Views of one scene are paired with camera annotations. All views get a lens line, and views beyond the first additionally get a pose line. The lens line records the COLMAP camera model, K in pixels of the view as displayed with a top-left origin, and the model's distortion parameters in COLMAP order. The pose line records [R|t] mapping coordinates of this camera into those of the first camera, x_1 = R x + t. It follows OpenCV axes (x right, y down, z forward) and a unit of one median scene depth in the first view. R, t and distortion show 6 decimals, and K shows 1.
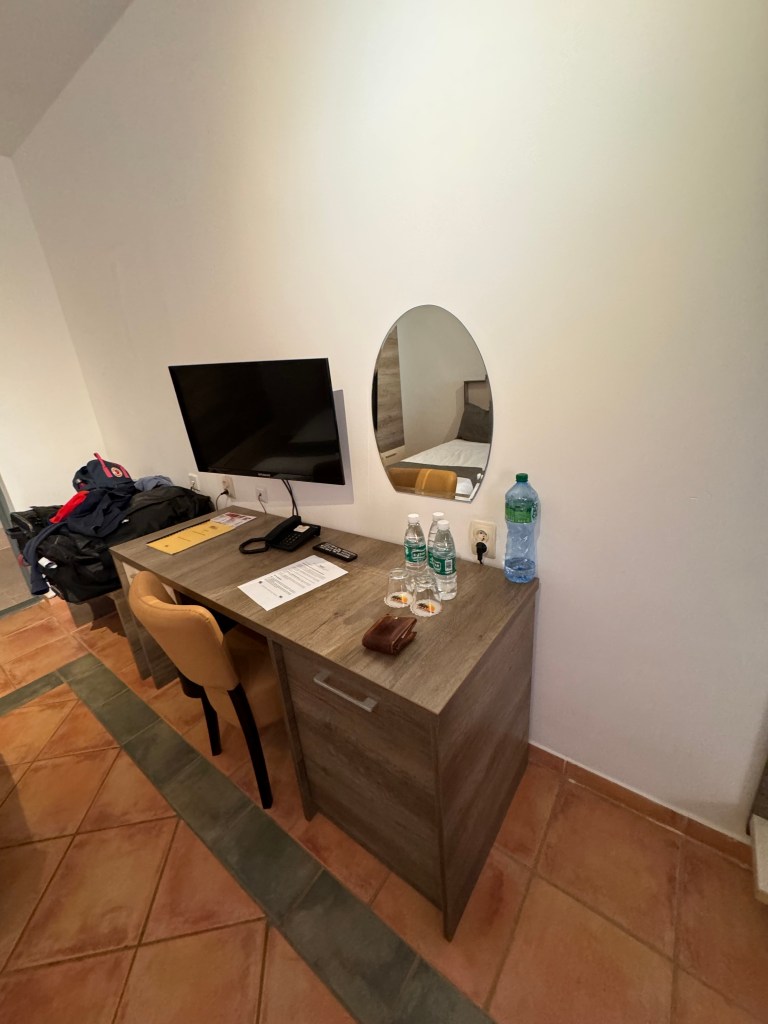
lens RADIAL K [[405.5, 0, 385.3], [0, 405.5, 509.1], [0, 0, 1]] dist [-0.002055, -0.000125]
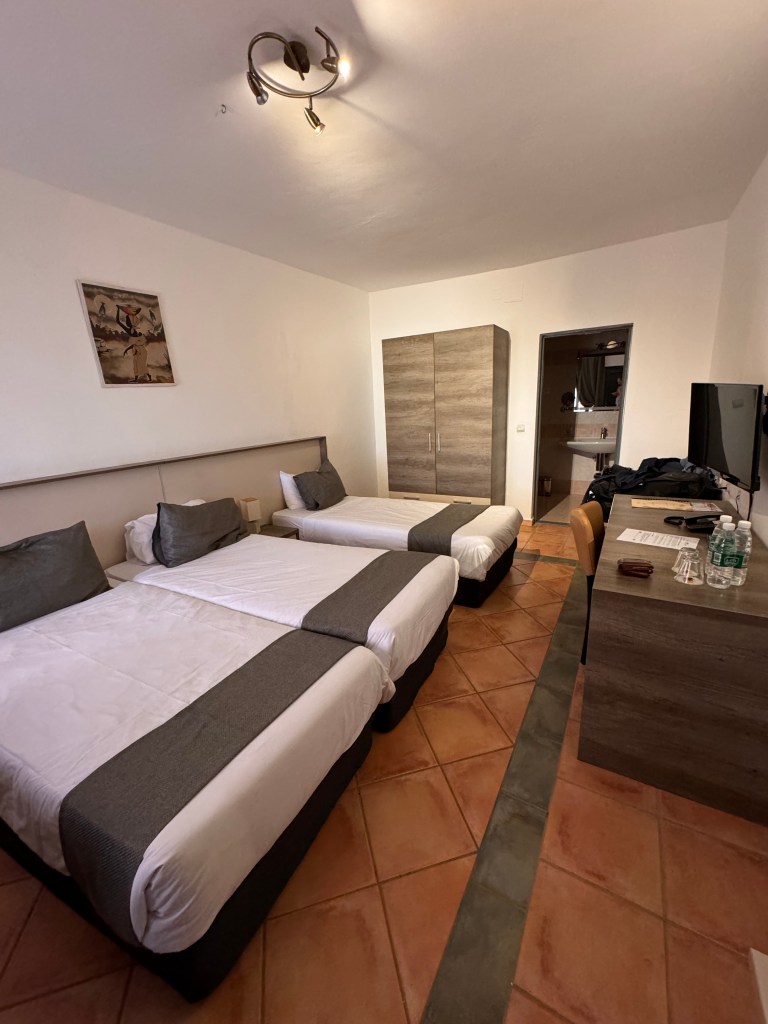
lens RADIAL K [[405.5, 0, 384.8], [0, 405.5, 513.9], [0, 0, 1]] dist [-0.002055, -0.000125]
pose [[0.113714, 0.332315, -0.936288, 1.023530], [-0.285681, 0.913537, 0.289544, -0.046187], [0.951554, 0.234555, 0.198818, -0.219234]]
